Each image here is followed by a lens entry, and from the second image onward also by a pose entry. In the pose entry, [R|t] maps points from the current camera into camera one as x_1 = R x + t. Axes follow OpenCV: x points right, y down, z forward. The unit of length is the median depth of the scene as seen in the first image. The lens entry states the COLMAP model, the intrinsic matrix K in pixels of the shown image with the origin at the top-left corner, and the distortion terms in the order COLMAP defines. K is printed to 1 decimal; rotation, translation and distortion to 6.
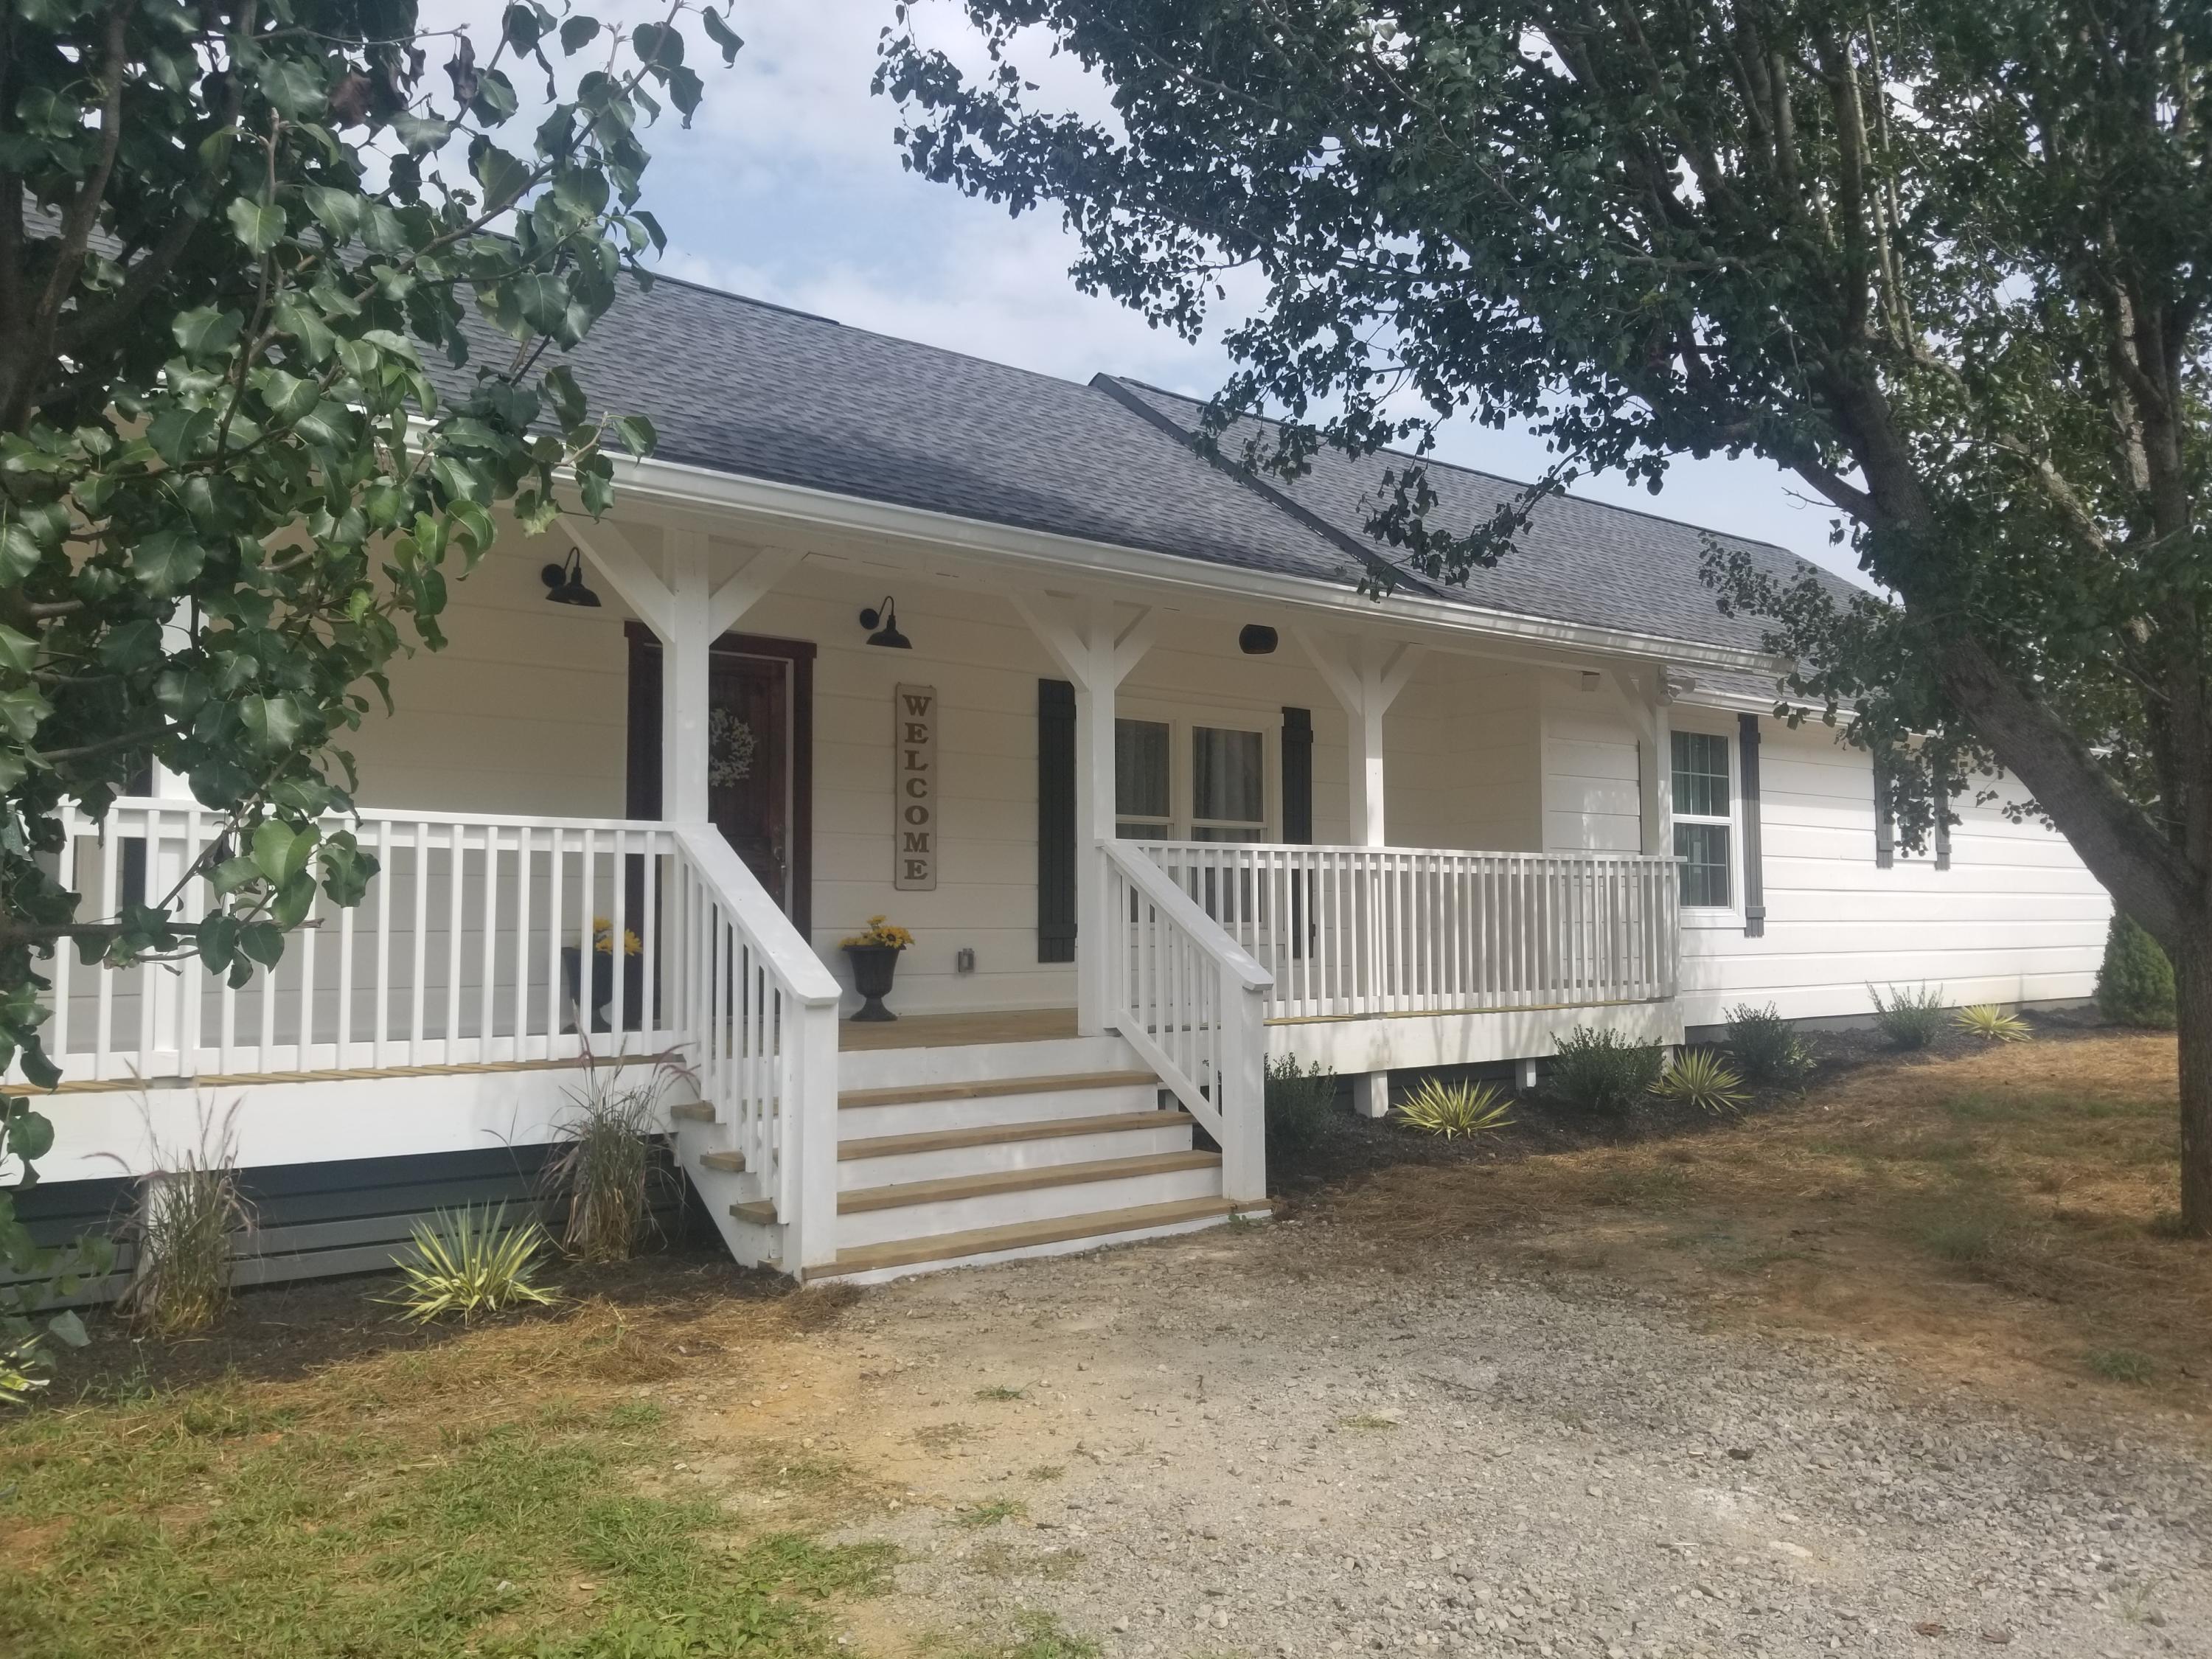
lens RADIAL K [[1829.5, 0, 1108.2], [0, 1829.5, 824.6], [0, 0, 1]] dist [0.038376, -0.020639]
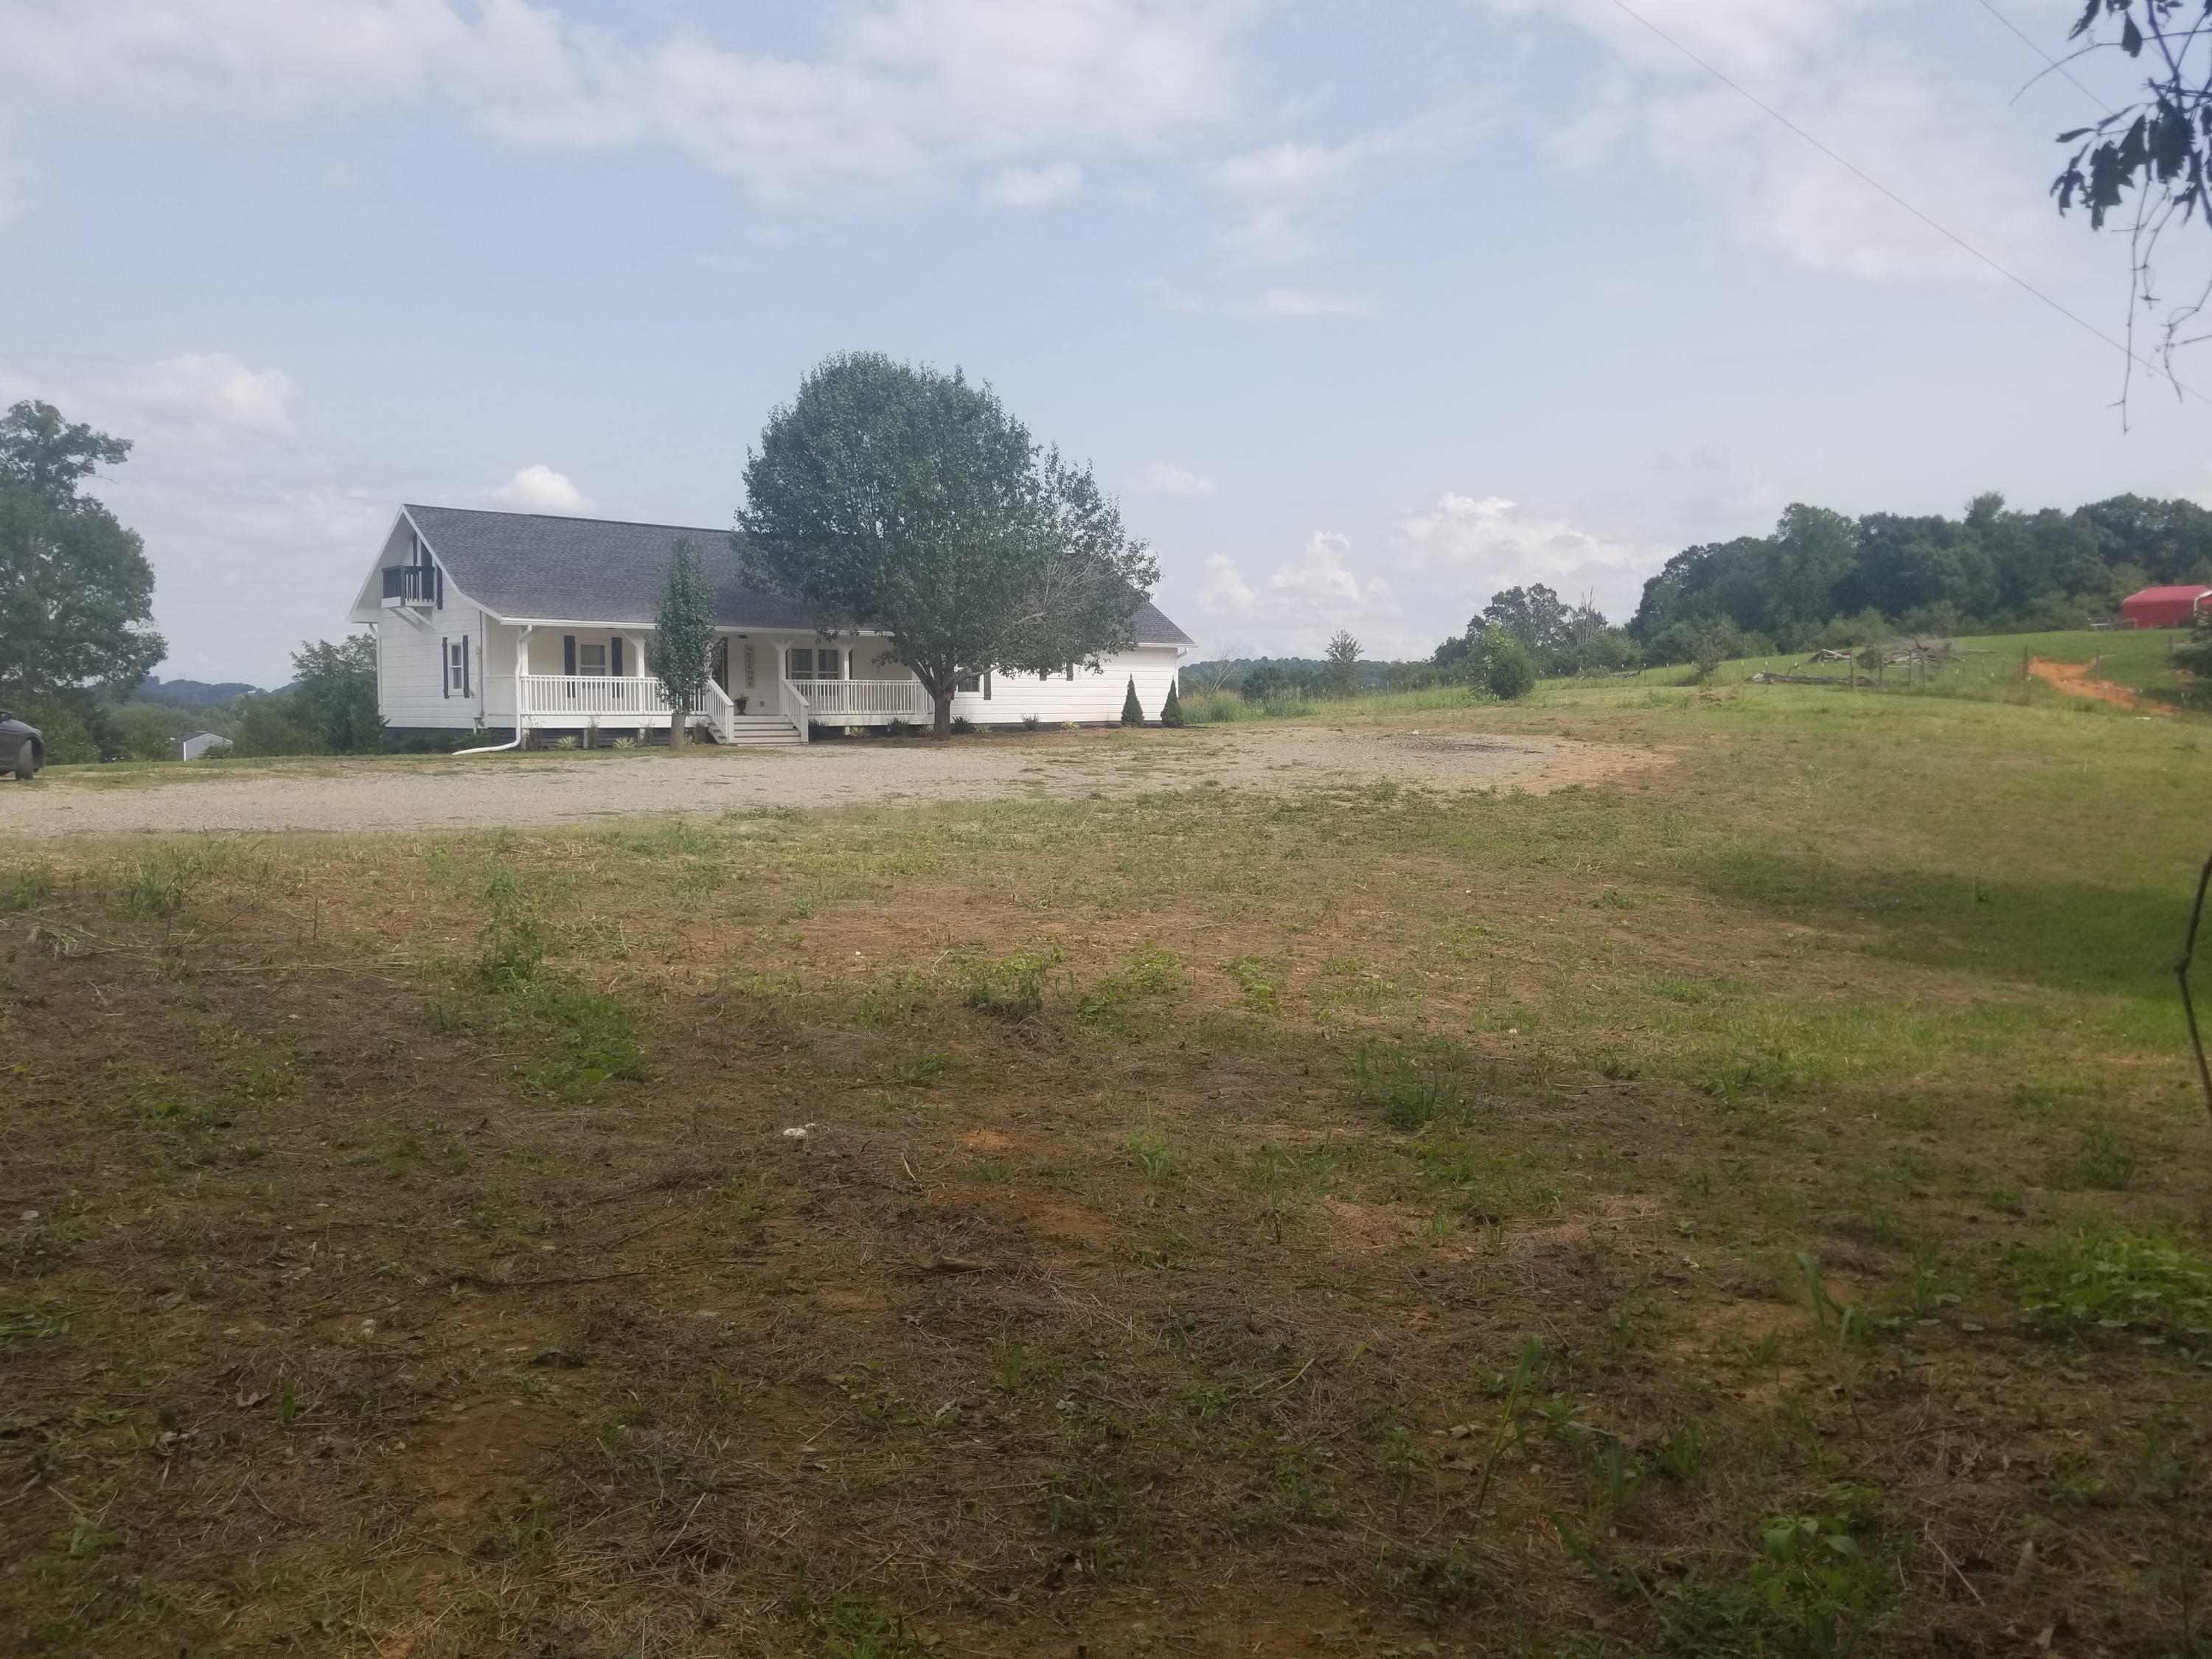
lens RADIAL K [[1829.5, 0, 1113.3], [0, 1829.5, 824.1], [0, 0, 1]] dist [0.038376, -0.020639]
pose [[0.999264, 0.001743, 0.038326, 0.687995], [-0.006370, 0.992637, 0.120957, -0.205325], [-0.037833, -0.121112, 0.991918, -4.014493]]
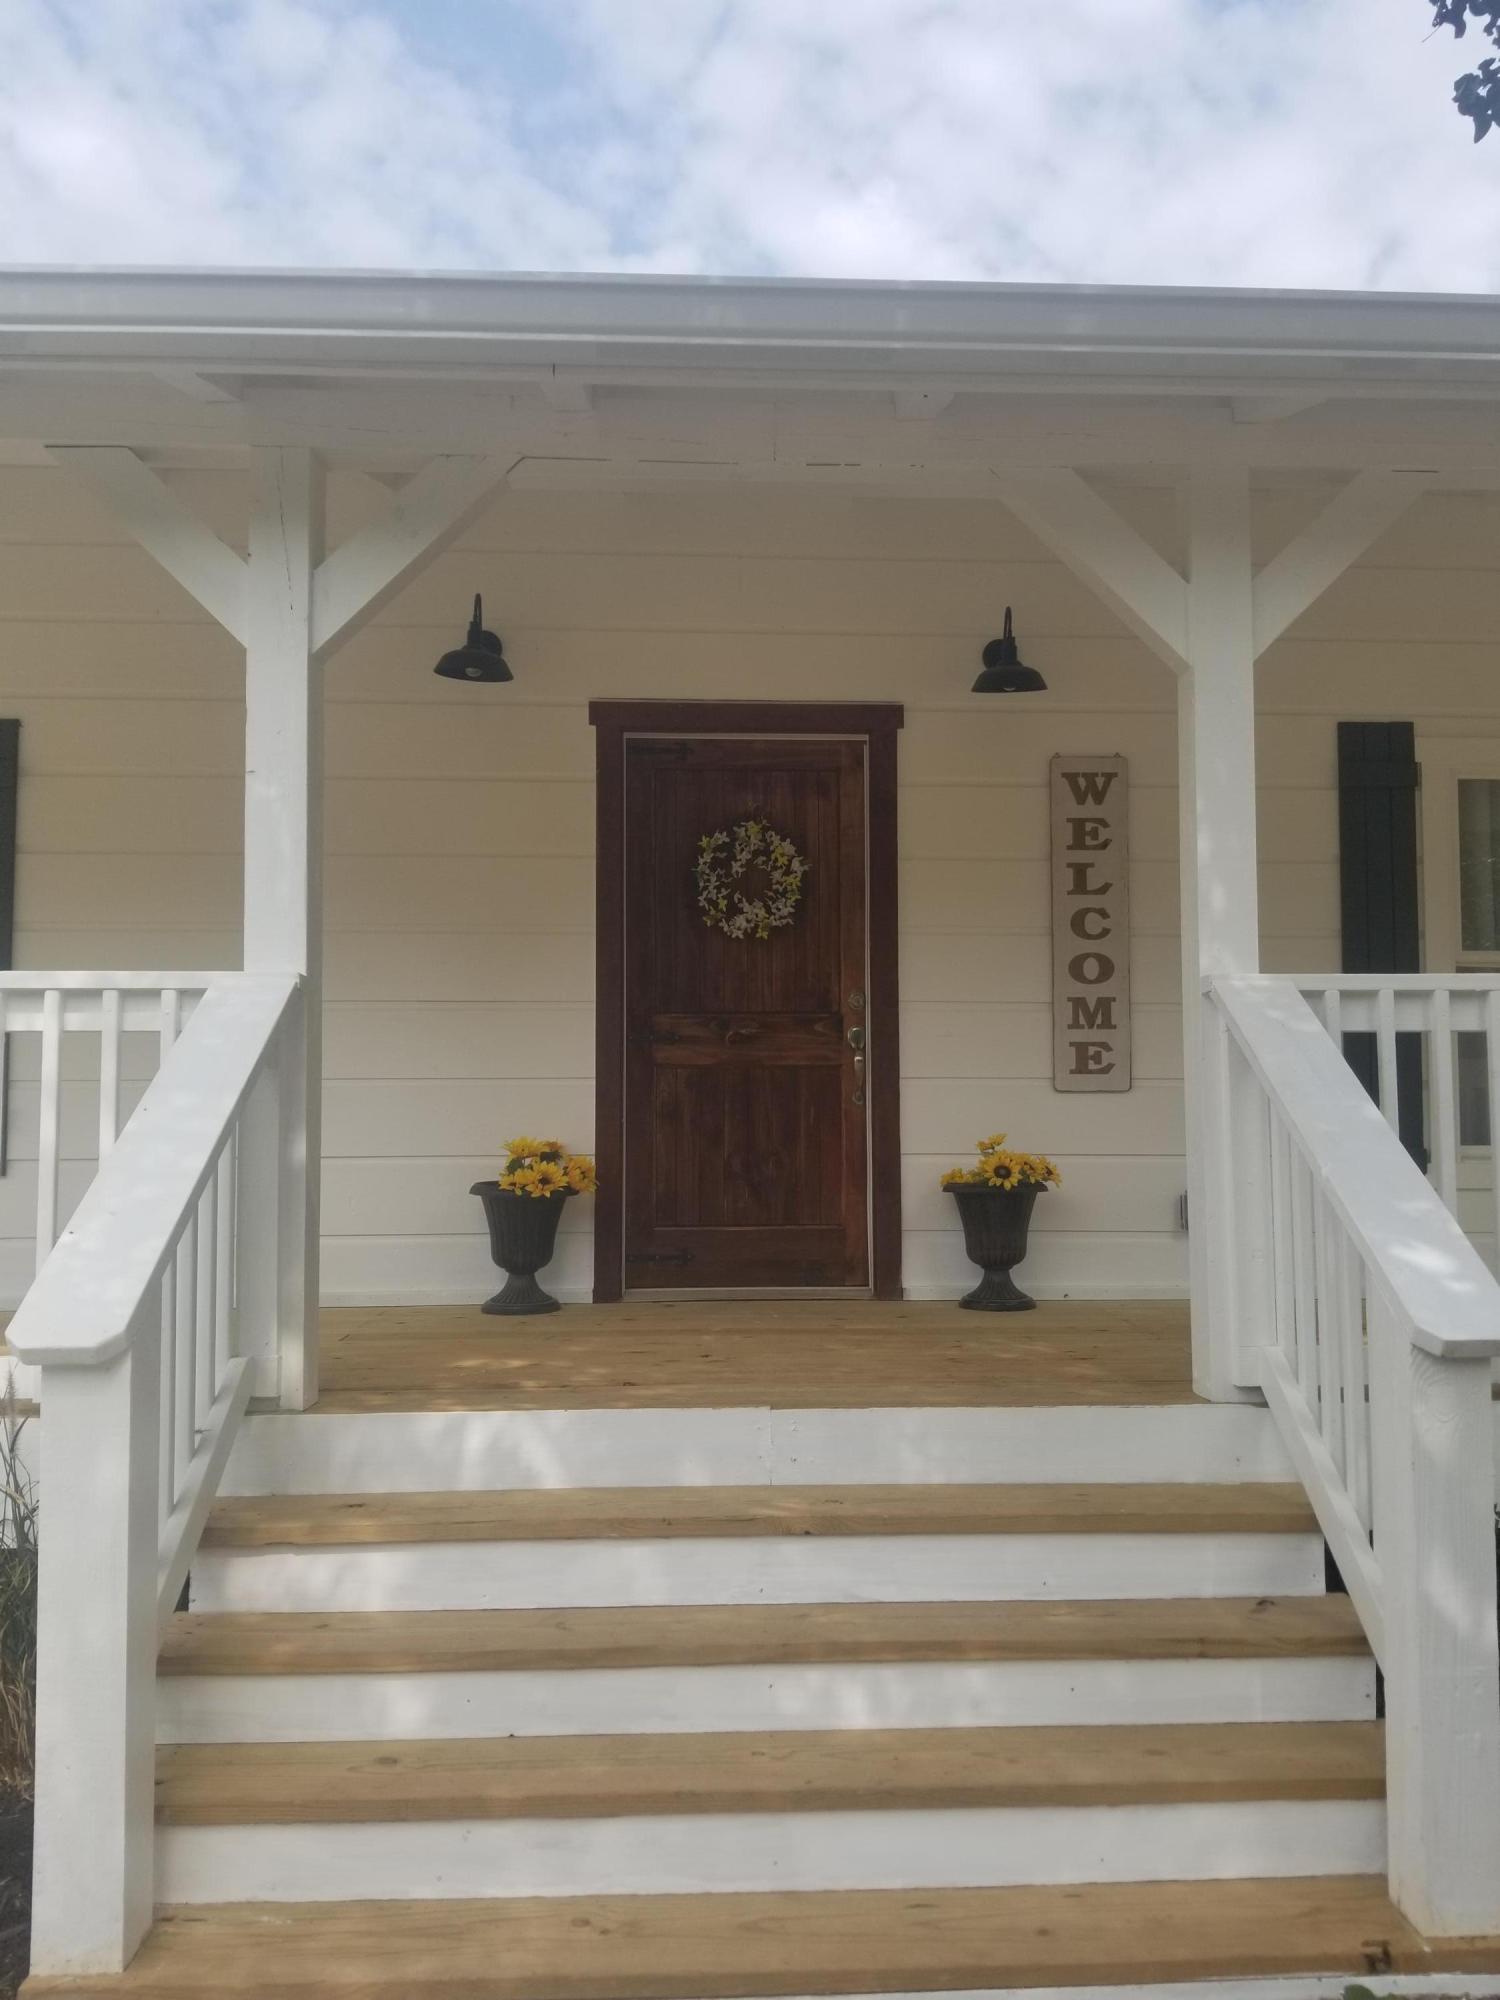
lens RADIAL K [[1654.2, 0, 666.9], [0, 1654.2, 1041.3], [0, 0, 1]] dist [0.038376, -0.020639]
pose [[0.795297, -0.028474, -0.605551, 0.116751], [0.030852, 0.999503, -0.006480, 0.018347], [0.605435, -0.013529, 0.795780, 0.479370]]
